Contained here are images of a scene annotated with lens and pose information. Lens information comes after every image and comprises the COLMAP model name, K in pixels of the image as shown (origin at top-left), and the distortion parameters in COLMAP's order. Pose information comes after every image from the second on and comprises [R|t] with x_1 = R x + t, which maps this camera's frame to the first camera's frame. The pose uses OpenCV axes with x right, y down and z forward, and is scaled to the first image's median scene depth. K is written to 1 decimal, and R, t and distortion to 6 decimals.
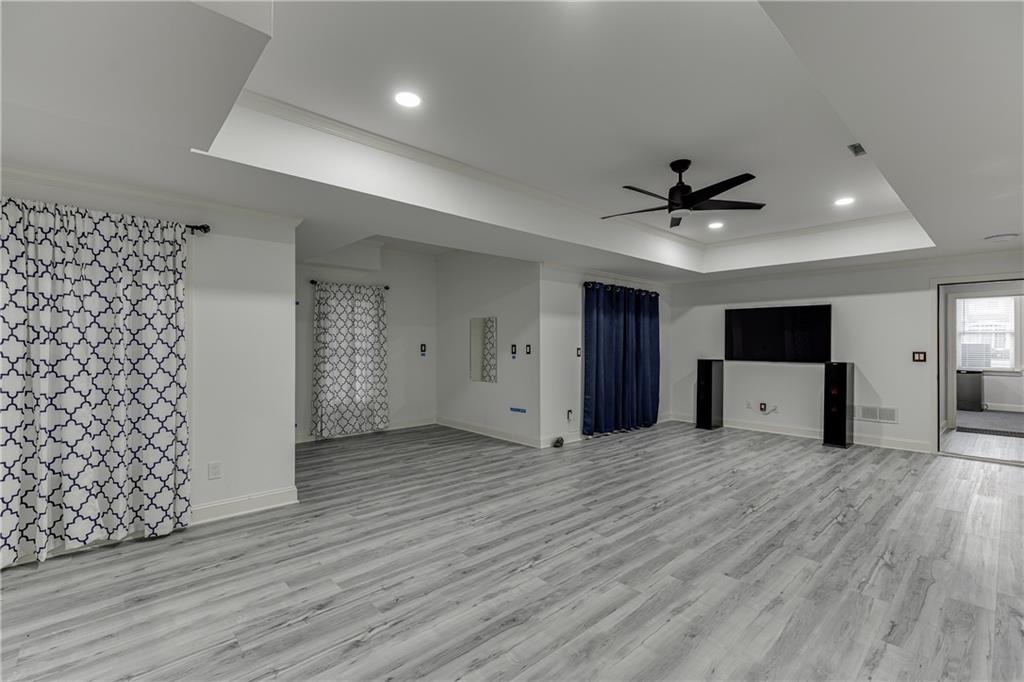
lens RADIAL K [[458.1, 0, 518.9], [0, 458.1, 343.0], [0, 0, 1]] dist [0.001959, 0.000379]
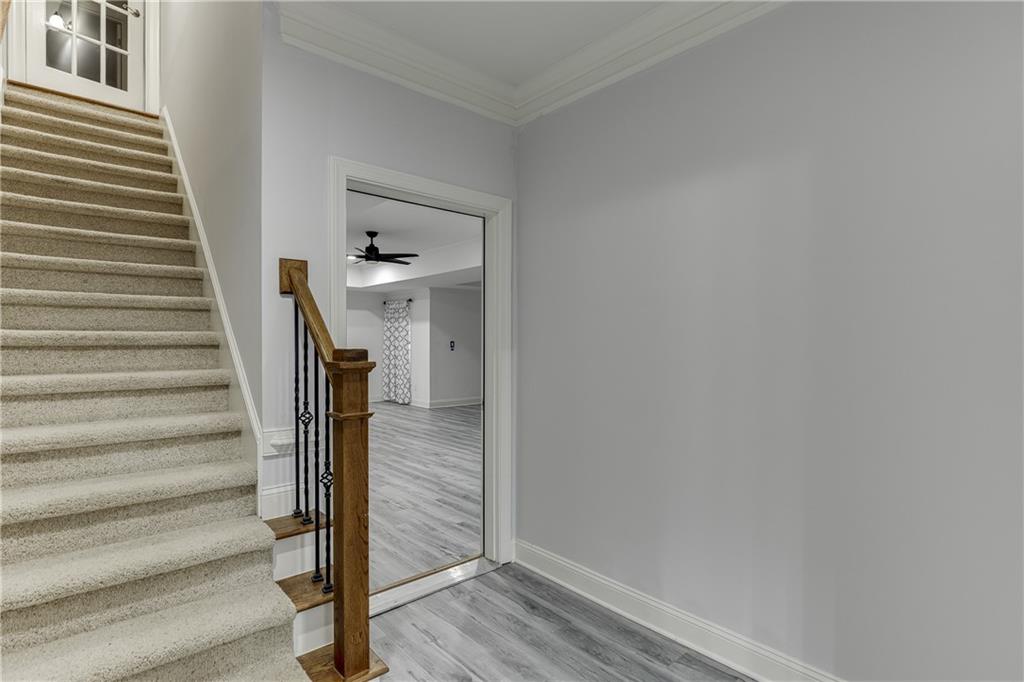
lens RADIAL K [[509.0, 0, 517.7], [0, 509.0, 343.0], [0, 0, 1]] dist [-0.001634, -0.000408]
pose [[-0.025947, 0.002744, -0.999660, 2.093178], [0.002892, 0.999992, 0.002670, 0.005842], [0.999659, -0.002821, -0.025955, 1.505132]]
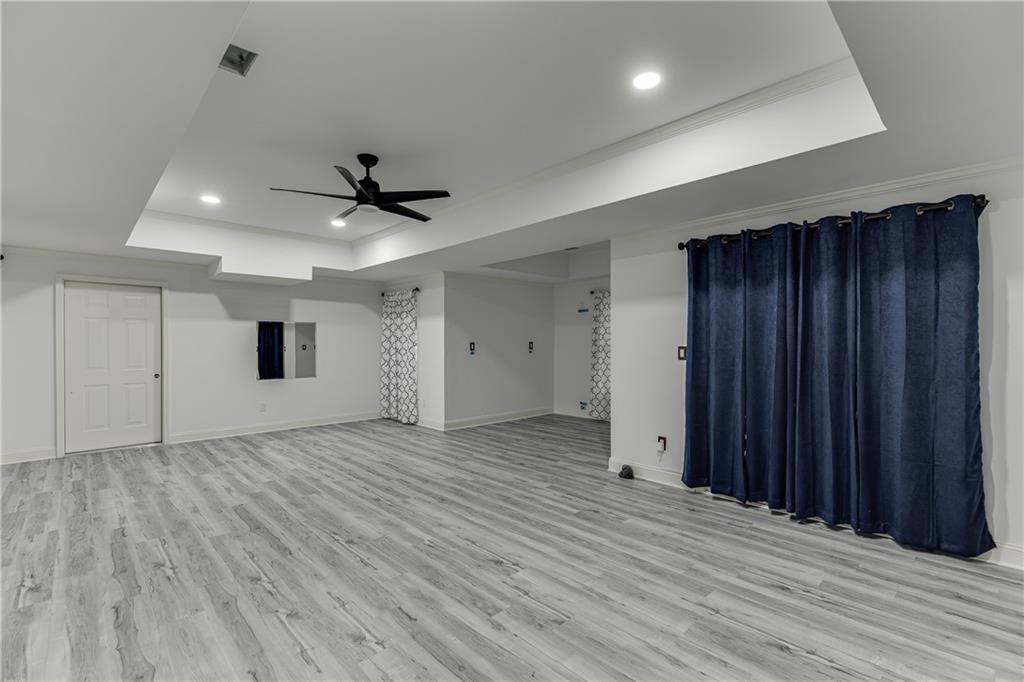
lens RADIAL K [[458.1, 0, 518.9], [0, 458.1, 343.0], [0, 0, 1]] dist [0.001959, 0.000379]
pose [[0.018775, -0.000624, -0.999824, 1.279242], [0.005619, 0.999984, -0.000518, 0.007327], [0.999808, -0.005608, 0.018779, 1.242615]]
